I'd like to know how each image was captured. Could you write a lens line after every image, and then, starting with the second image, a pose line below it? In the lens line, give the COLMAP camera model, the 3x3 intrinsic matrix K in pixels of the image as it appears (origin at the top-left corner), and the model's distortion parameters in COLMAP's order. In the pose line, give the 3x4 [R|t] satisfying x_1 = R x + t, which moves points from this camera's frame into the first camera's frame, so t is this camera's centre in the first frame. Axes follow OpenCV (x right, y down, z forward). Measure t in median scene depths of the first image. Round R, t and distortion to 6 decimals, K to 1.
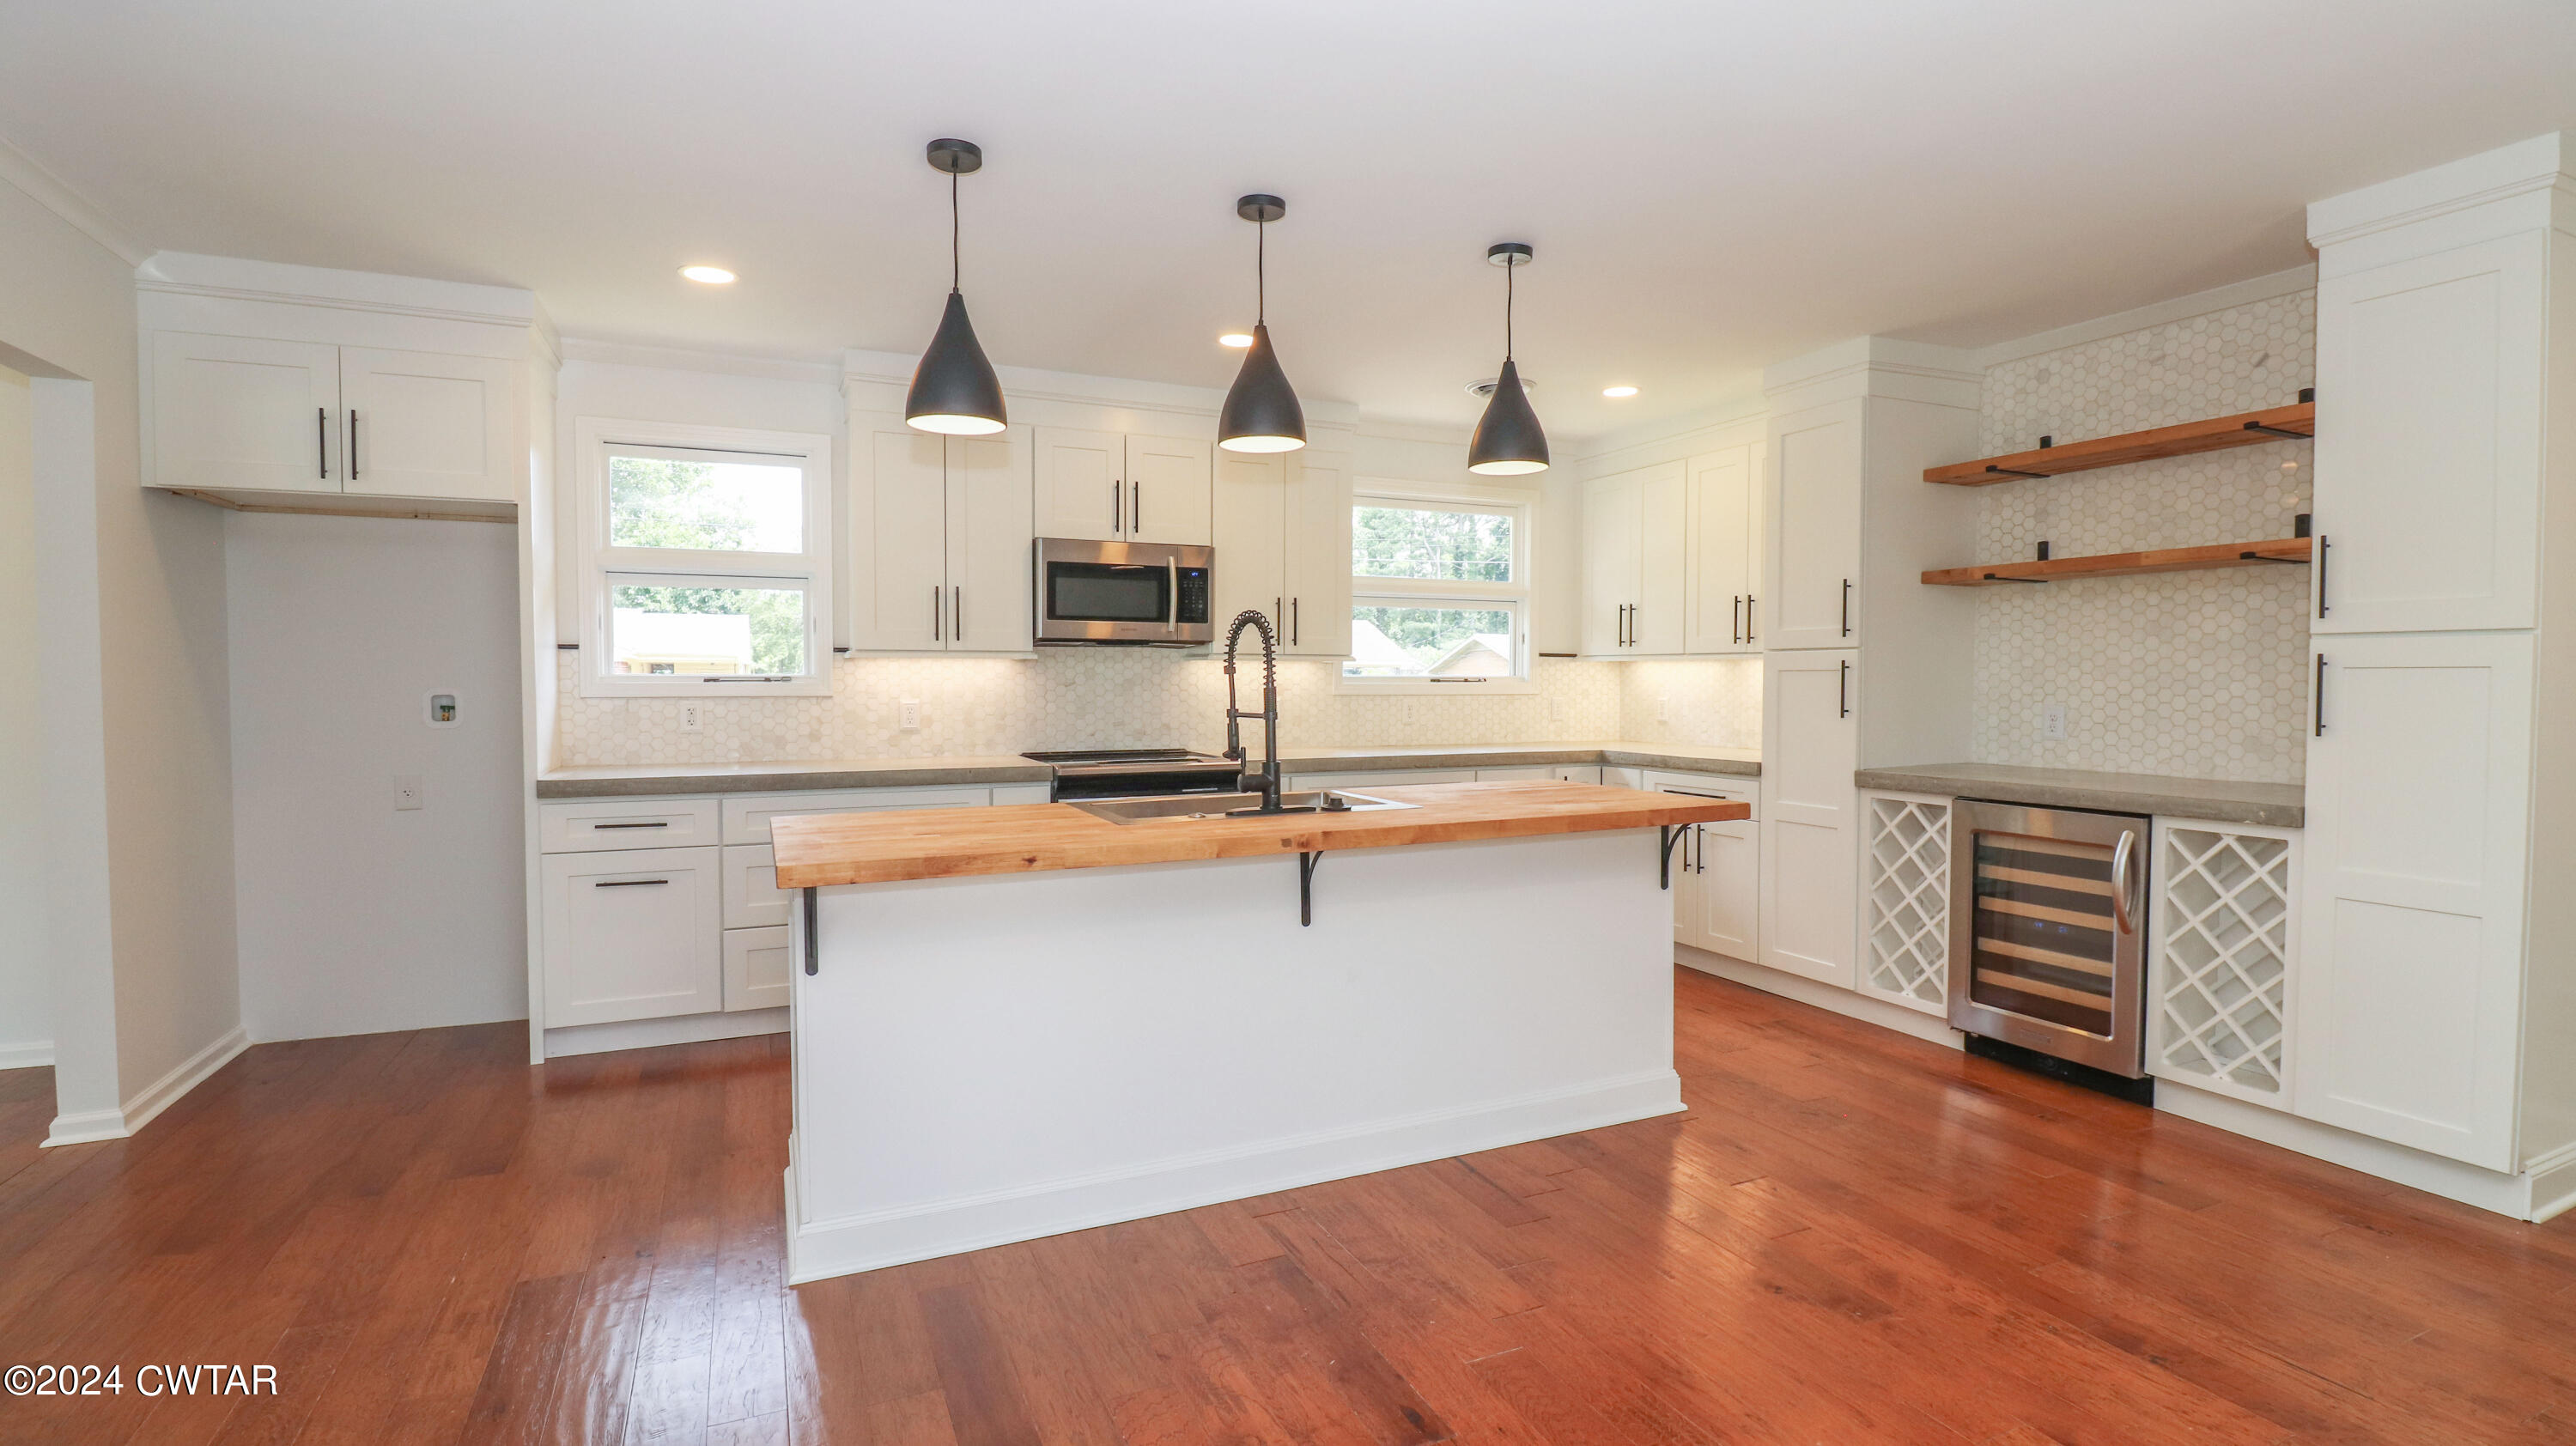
lens RADIAL K [[1197.3, 0, 1296.2], [0, 1197.3, 719.7], [0, 0, 1]] dist [0.001188, -0.014303]
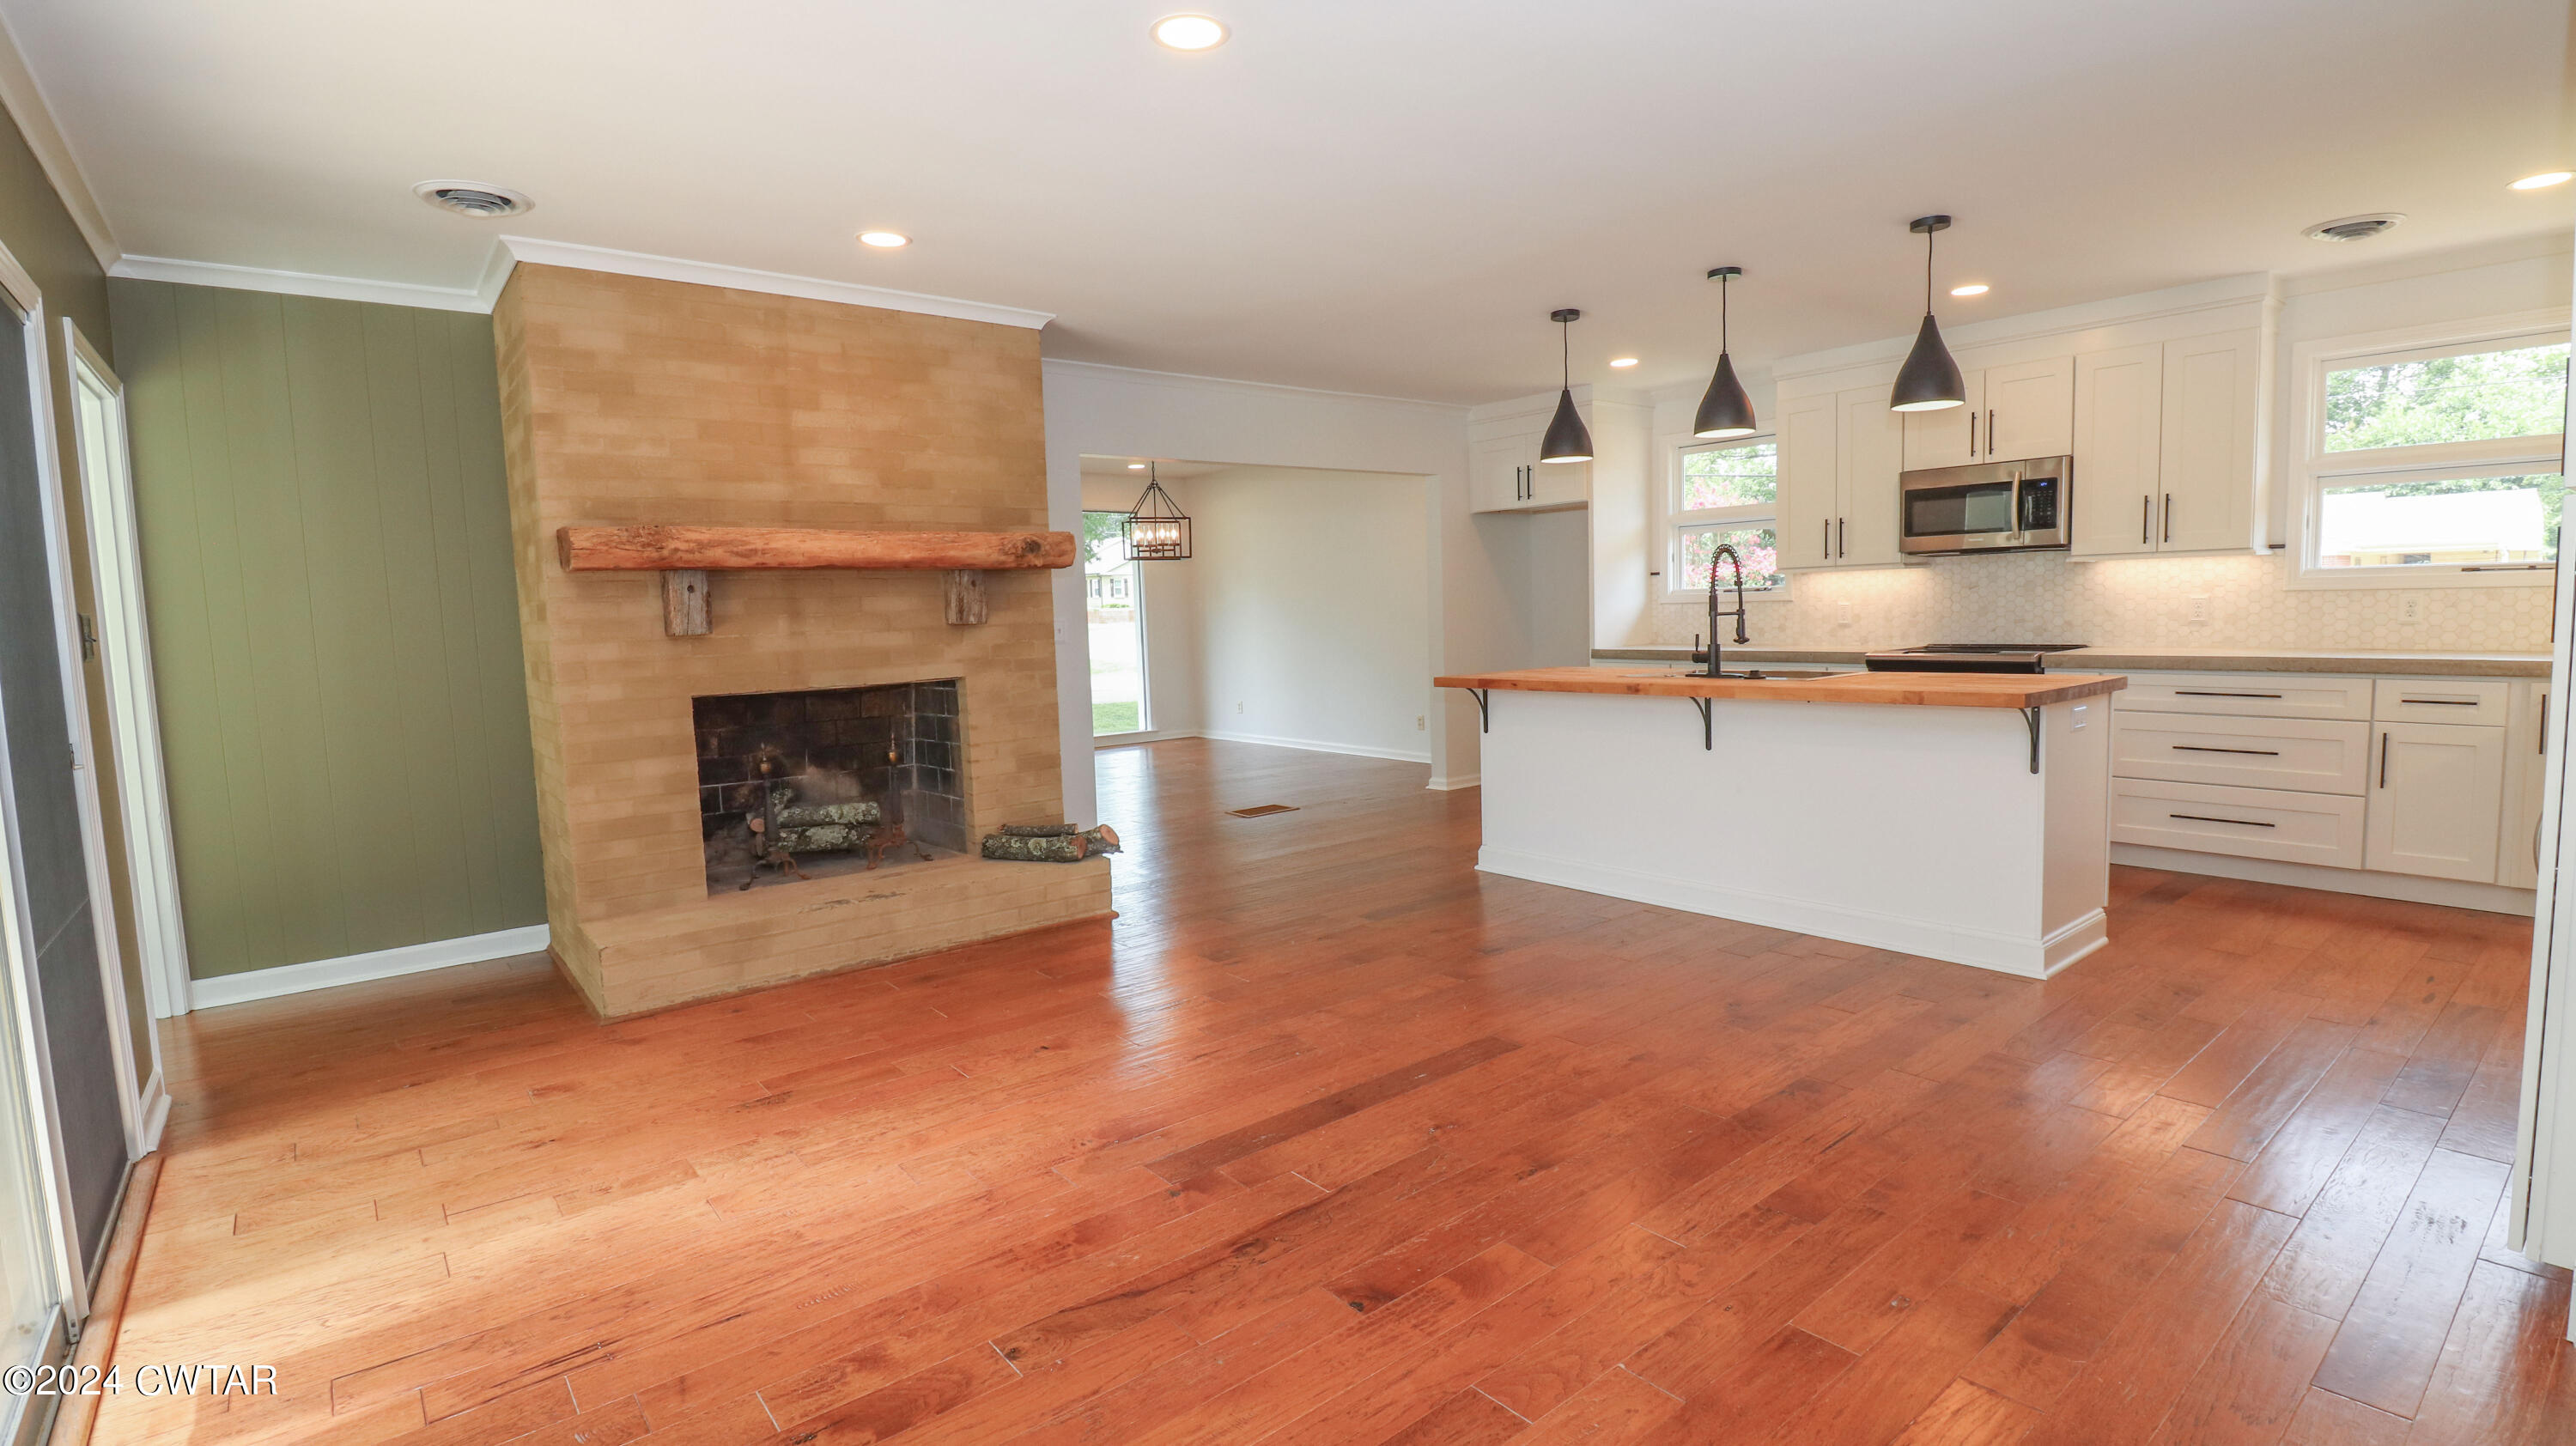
lens RADIAL K [[1197.3, 0, 1296.2], [0, 1197.3, 719.7], [0, 0, 1]] dist [0.001188, -0.014303]
pose [[0.255851, 0.083767, -0.963080, 0.900049], [-0.001540, 0.996273, 0.086245, 0.000133], [0.966715, -0.020582, 0.255026, 0.057393]]
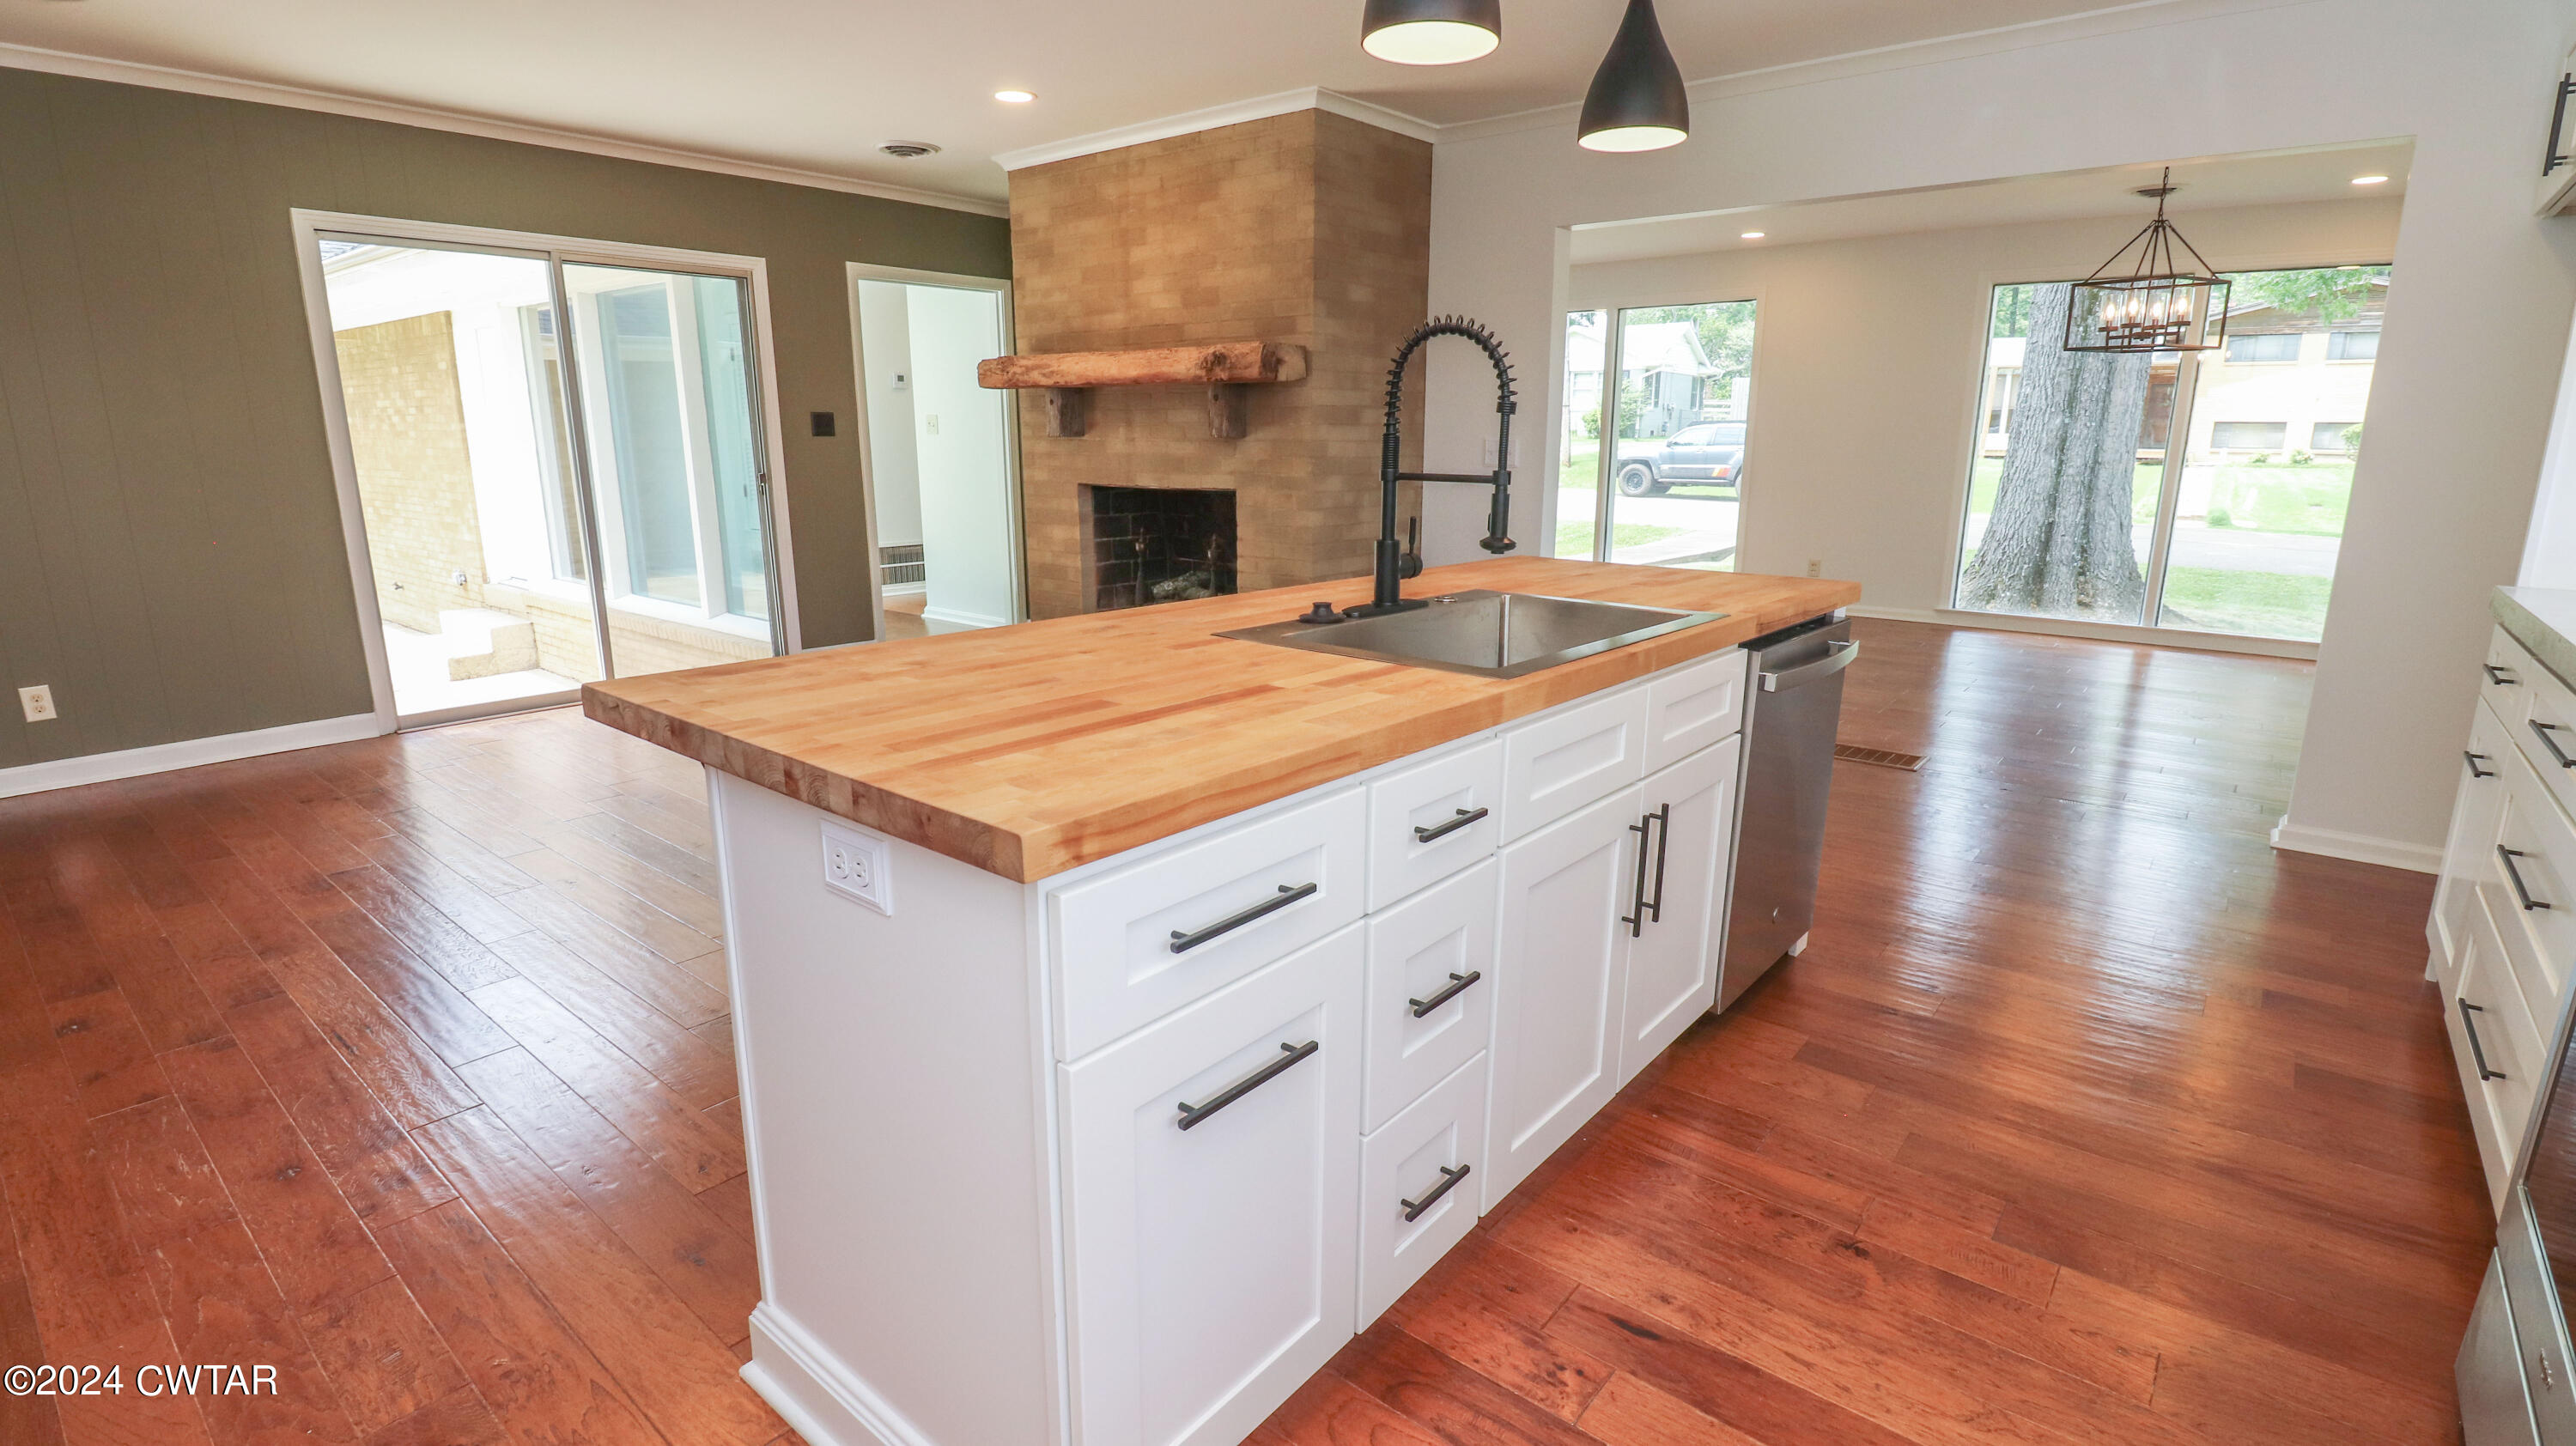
lens RADIAL K [[1197.3, 0, 1296.2], [0, 1197.3, 719.7], [0, 0, 1]] dist [0.001188, -0.014303]
pose [[-0.899271, 0.098477, -0.426162, 0.238956], [-0.019023, 0.964598, 0.263039, -0.032942], [0.436978, 0.244650, -0.865561, 1.089096]]
